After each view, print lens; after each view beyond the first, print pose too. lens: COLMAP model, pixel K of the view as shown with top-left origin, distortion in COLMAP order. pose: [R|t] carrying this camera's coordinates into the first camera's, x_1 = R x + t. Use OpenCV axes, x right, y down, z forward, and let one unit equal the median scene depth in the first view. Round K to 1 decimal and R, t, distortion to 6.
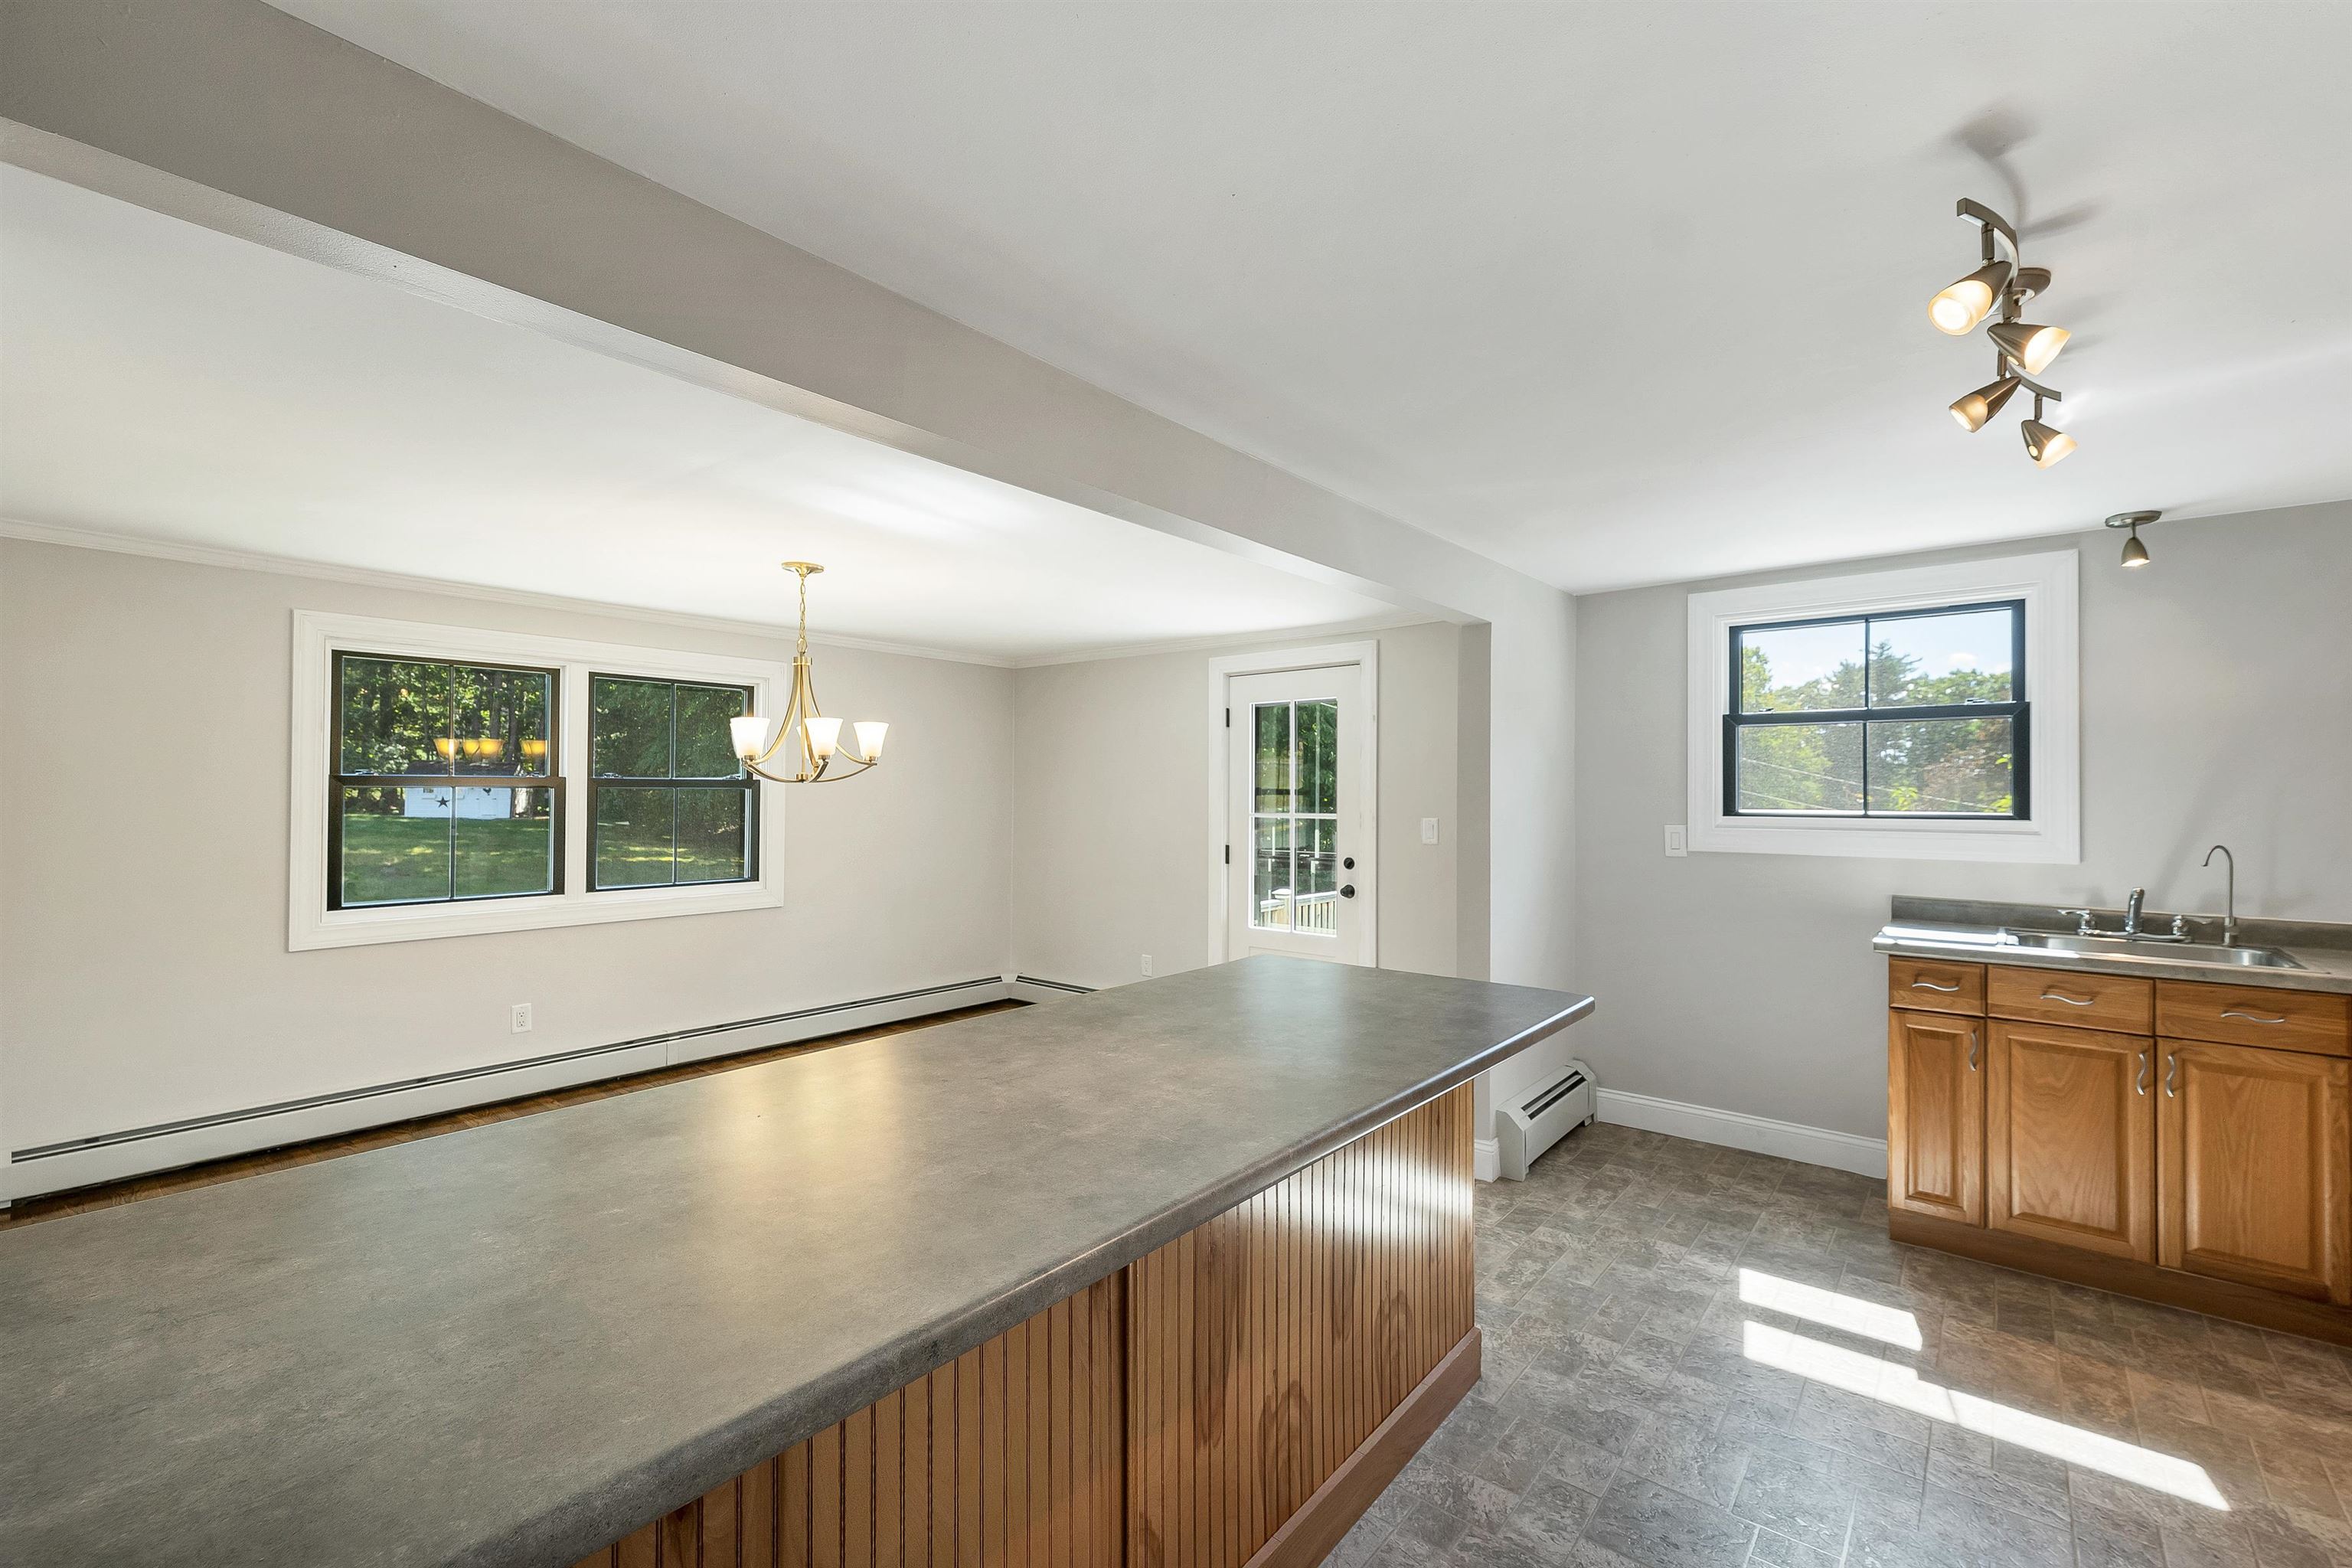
lens RADIAL K [[994.5, 0, 1168.8], [0, 994.5, 782.5], [0, 0, 1]] dist [0.004431, 0.000332]
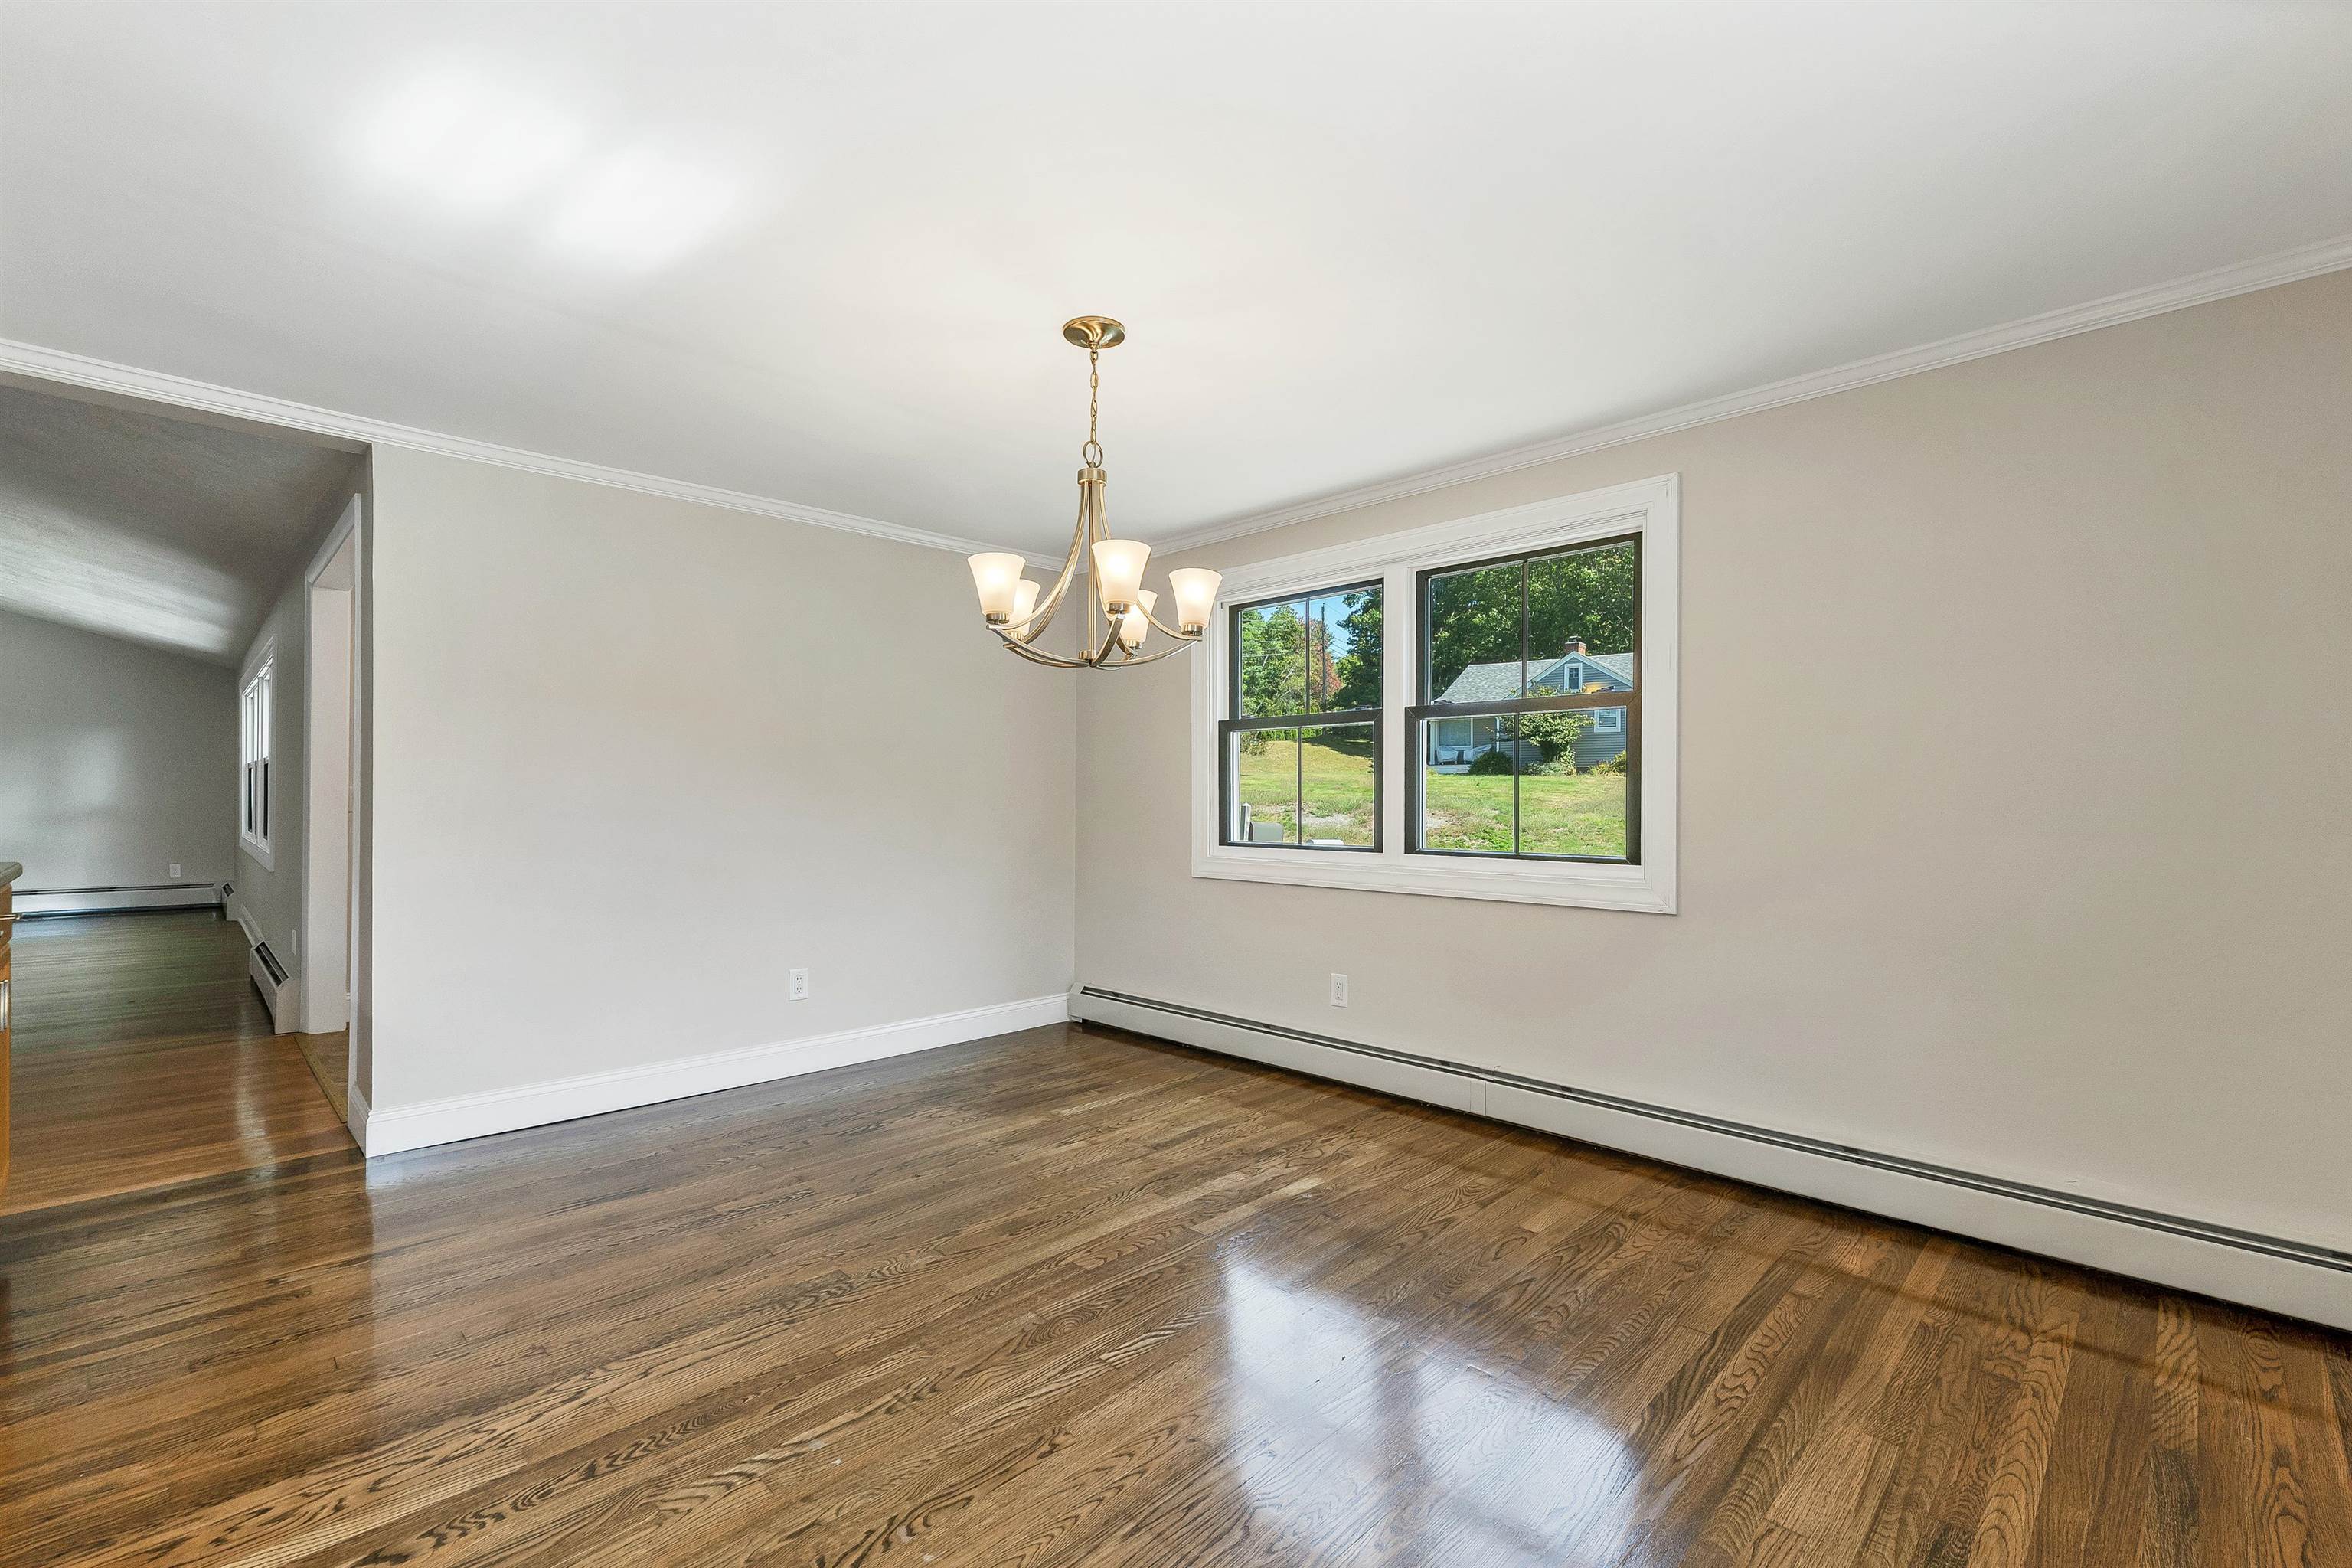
lens RADIAL K [[994.5, 0, 1184.8], [0, 994.5, 819.8], [0, 0, 1]] dist [0.004431, 0.000332]
pose [[-0.080078, 0.011123, -0.996727, 0.262336], [0.003586, 0.999934, 0.010870, 0.089740], [0.996782, -0.002704, -0.080112, 1.083575]]
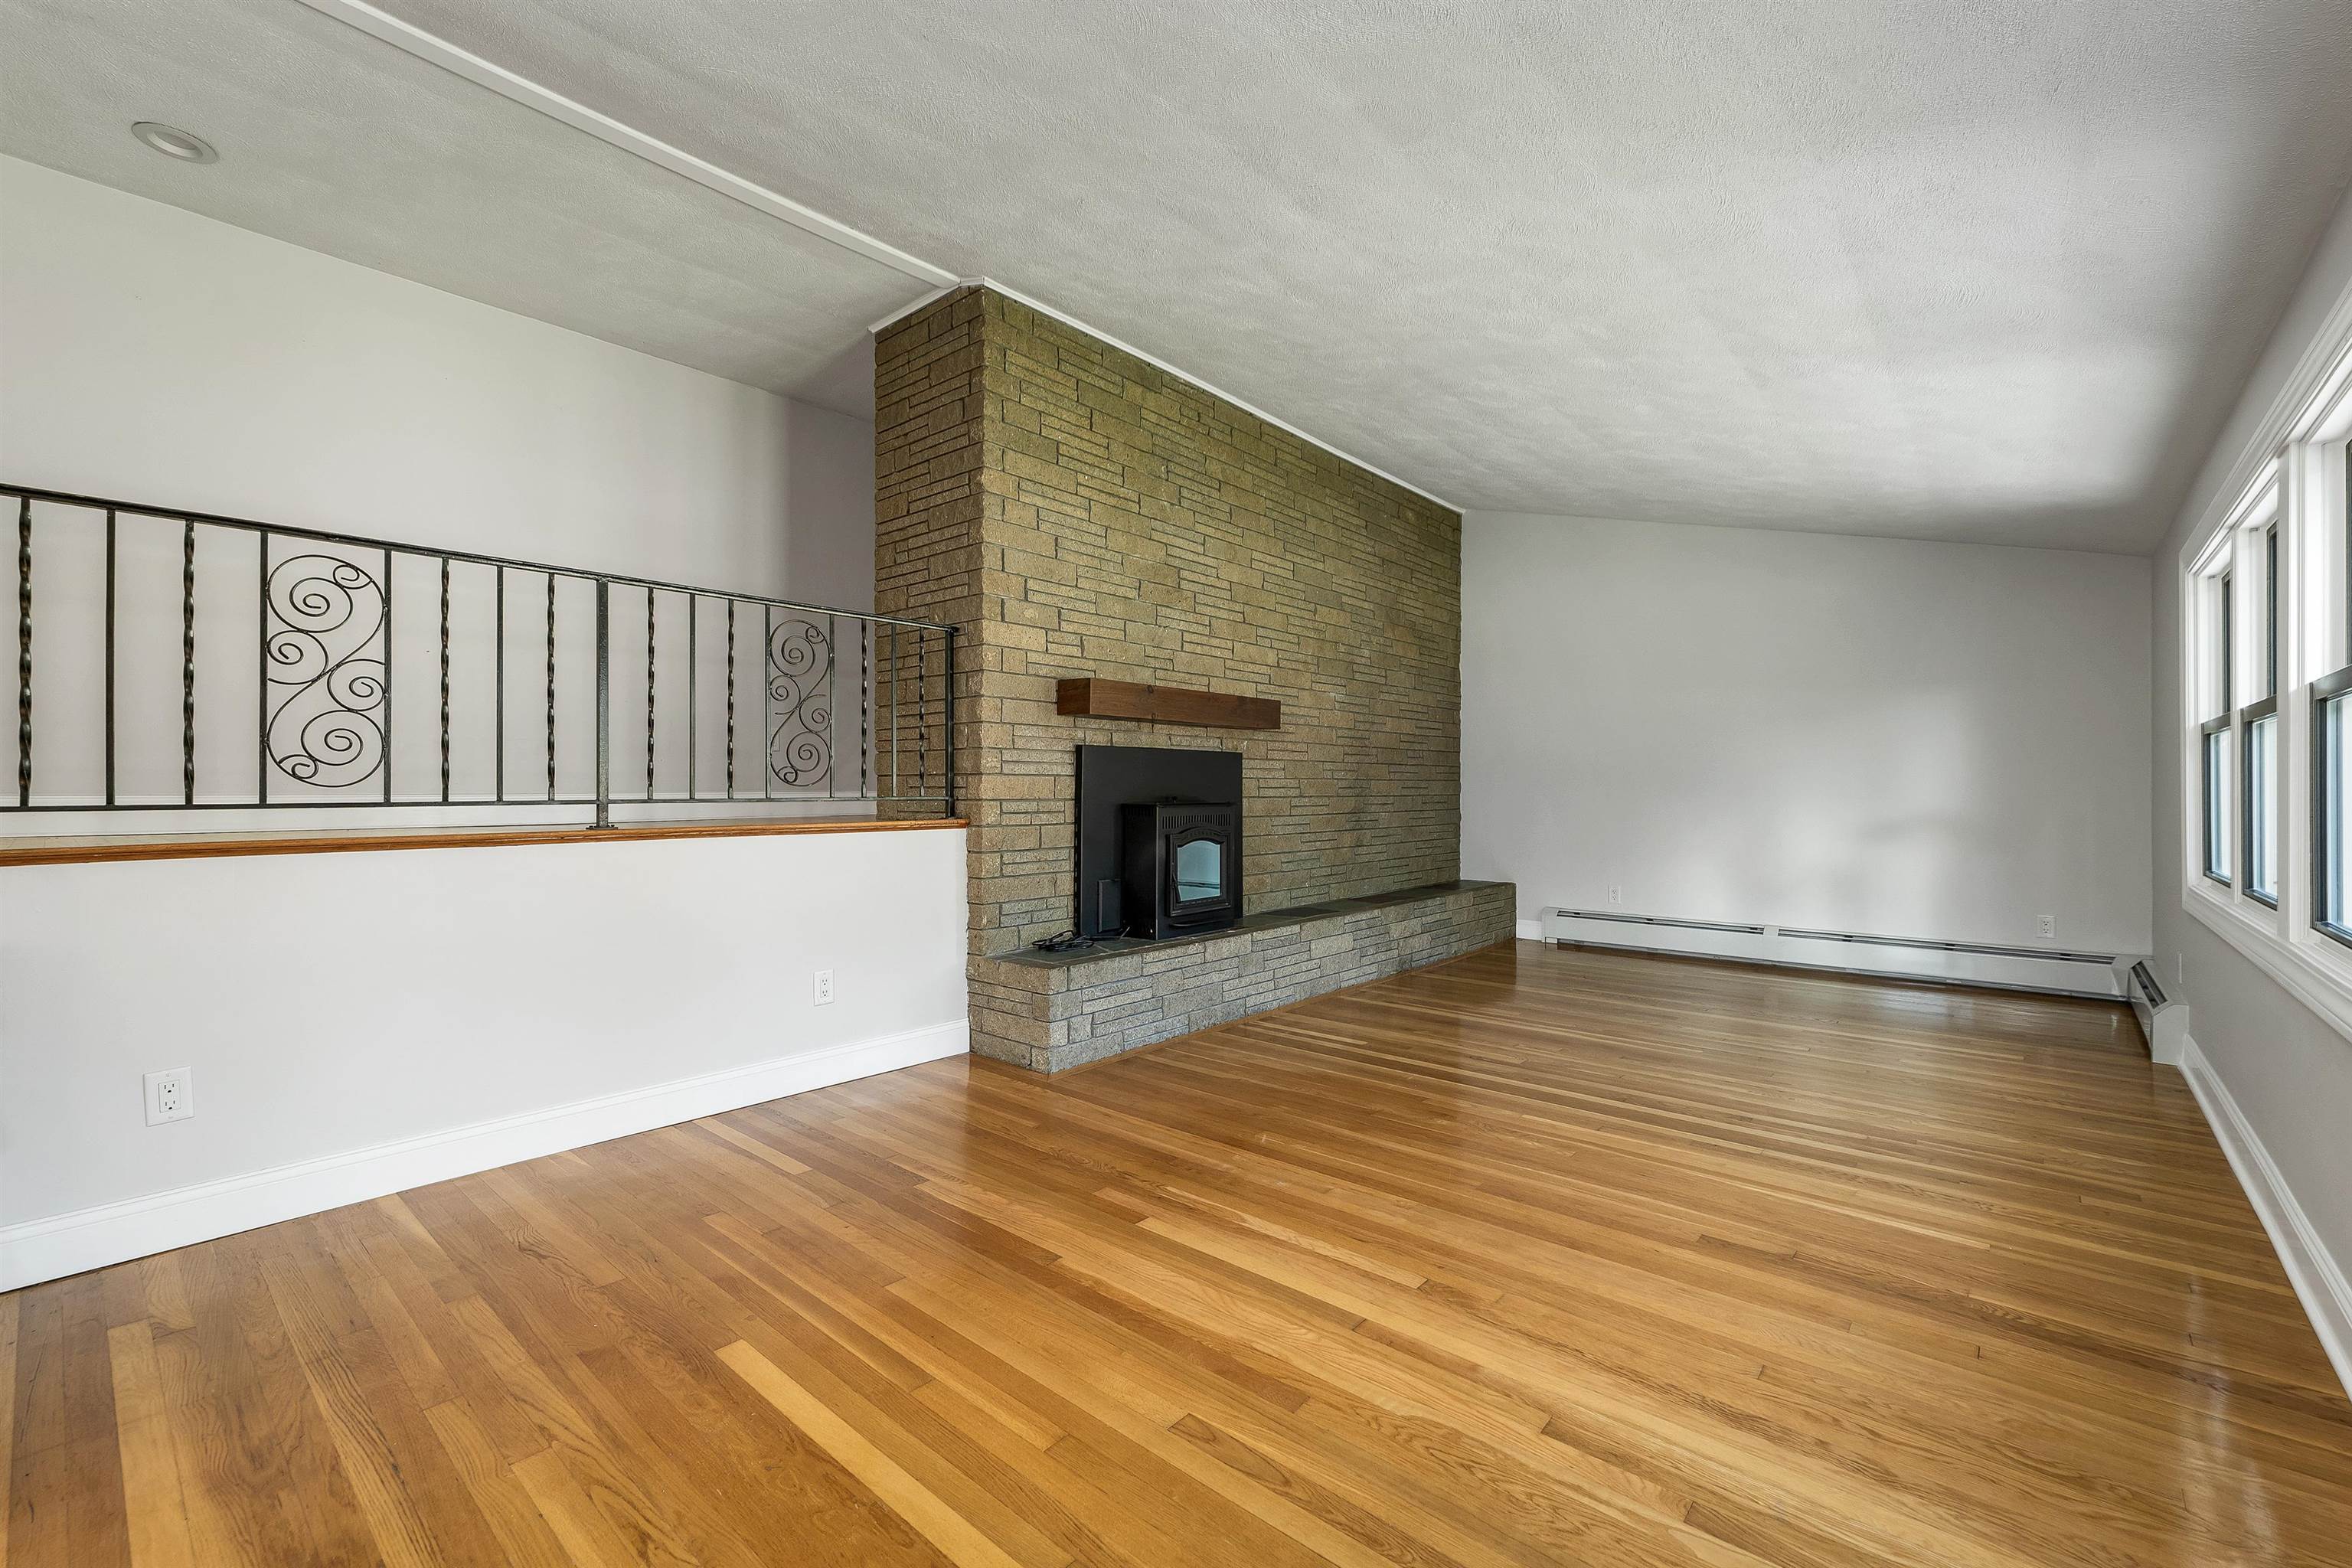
lens RADIAL K [[994.5, 0, 1162.4], [0, 994.5, 782.6], [0, 0, 1]] dist [0.004431, 0.000332]
pose [[-0.999692, -0.007730, 0.023582, -0.750575], [-0.008083, 0.999856, -0.014890, 0.067362], [-0.023463, -0.015076, -0.999611, -0.123711]]
